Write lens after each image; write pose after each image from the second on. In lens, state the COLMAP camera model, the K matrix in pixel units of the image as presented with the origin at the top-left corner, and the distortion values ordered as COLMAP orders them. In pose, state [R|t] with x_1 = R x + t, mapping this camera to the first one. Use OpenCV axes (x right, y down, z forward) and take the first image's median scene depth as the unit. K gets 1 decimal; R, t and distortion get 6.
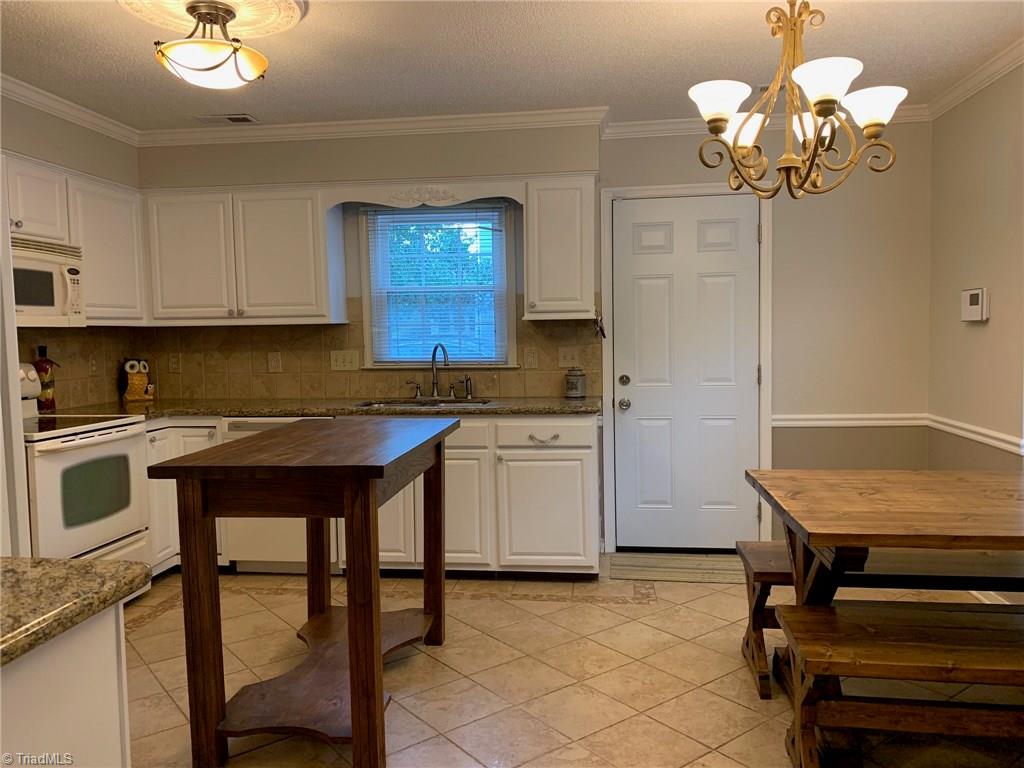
lens RADIAL K [[779.4, 0, 510.6], [0, 779.4, 382.7], [0, 0, 1]] dist [0.031233, -0.046262]
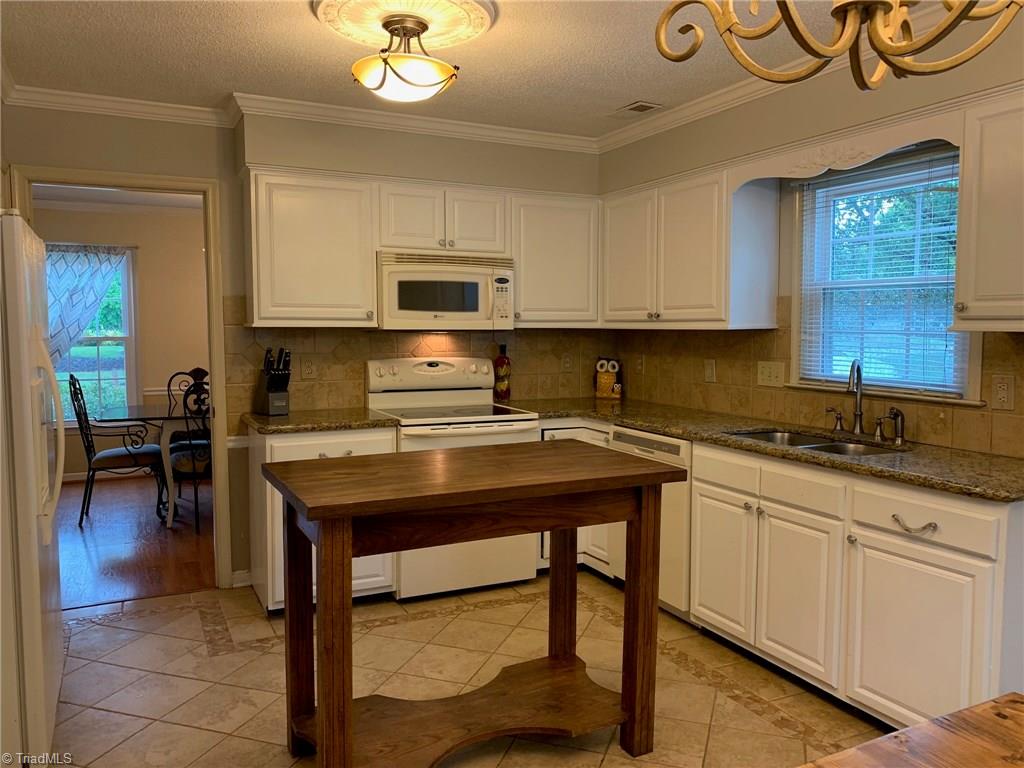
lens RADIAL K [[779.4, 0, 513.5], [0, 779.4, 383.1], [0, 0, 1]] dist [0.031233, -0.046262]
pose [[0.525734, 0.081452, -0.846740, 0.356962], [-0.065120, 0.996338, 0.055410, -0.049508], [0.848153, 0.026009, 0.529113, 0.362299]]
